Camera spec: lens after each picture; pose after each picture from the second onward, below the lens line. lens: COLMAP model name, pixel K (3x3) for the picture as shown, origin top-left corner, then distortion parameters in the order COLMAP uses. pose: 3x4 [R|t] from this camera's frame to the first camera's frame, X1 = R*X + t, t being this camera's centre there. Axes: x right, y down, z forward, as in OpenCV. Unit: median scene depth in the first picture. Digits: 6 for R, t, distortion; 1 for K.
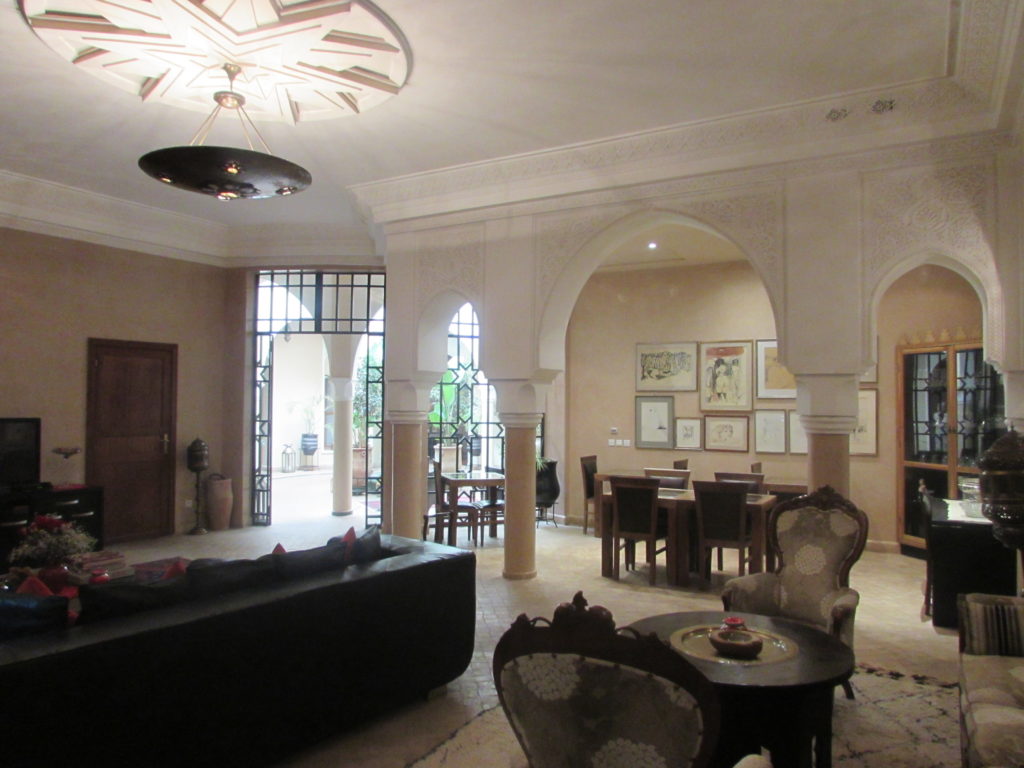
lens RADIAL K [[772.0, 0, 512.0], [0, 772.0, 384.0], [0, 0, 1]] dist [-0.000921, 0.002196]
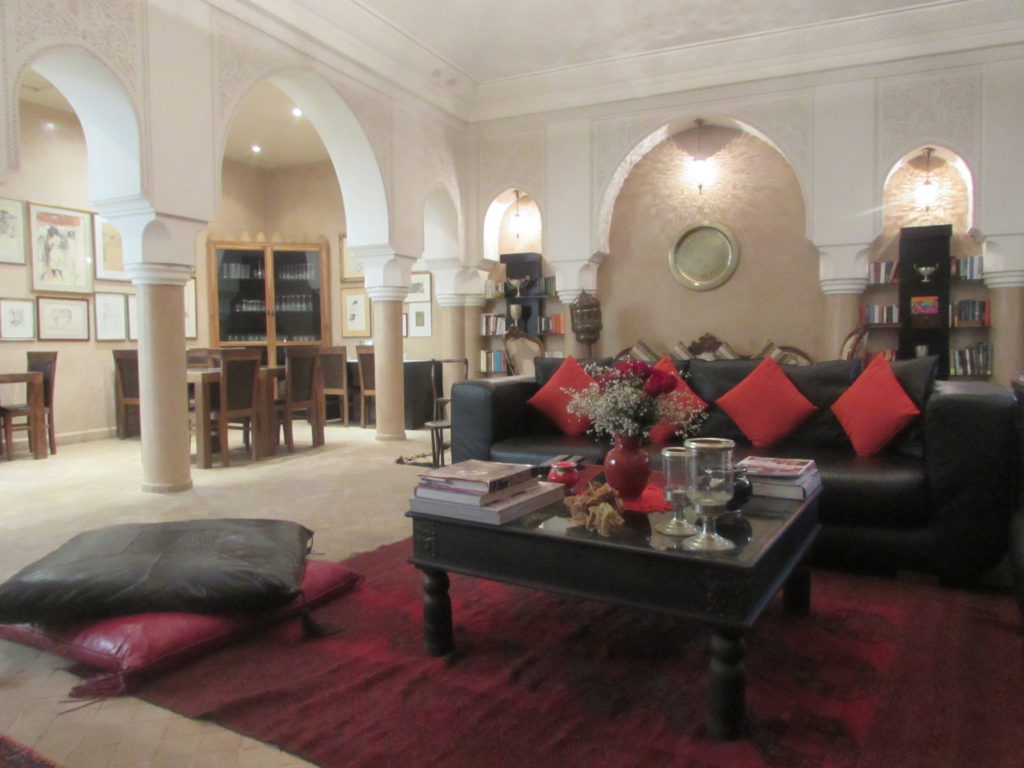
lens RADIAL K [[772.0, 0, 512.0], [0, 772.0, 384.0], [0, 0, 1]] dist [-0.000921, 0.002196]
pose [[-0.111537, -0.061848, 0.991834, -0.607831], [-0.021235, 0.997982, 0.059843, 0.073762], [-0.993533, -0.014386, -0.112626, 0.610910]]
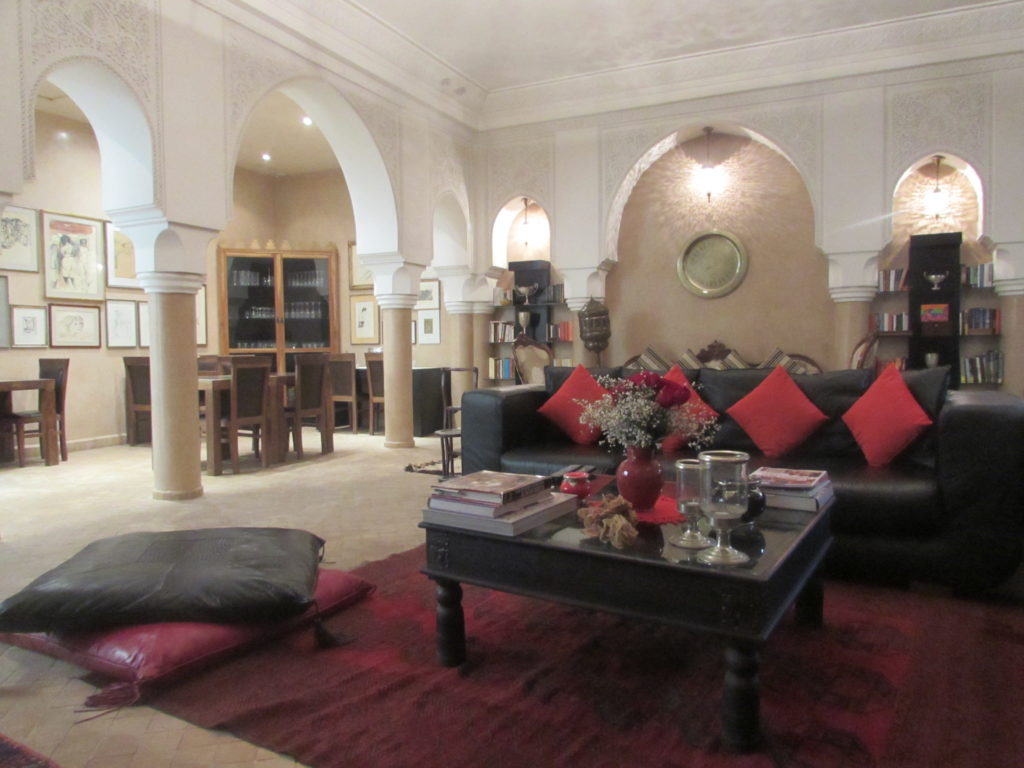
lens RADIAL K [[772.0, 0, 512.0], [0, 772.0, 384.0], [0, 0, 1]] dist [-0.000921, 0.002196]
pose [[-0.102392, -0.054051, 0.993275, -0.608336], [-0.022373, 0.998395, 0.052024, 0.072310], [-0.994492, -0.016896, -0.103437, 0.612734]]
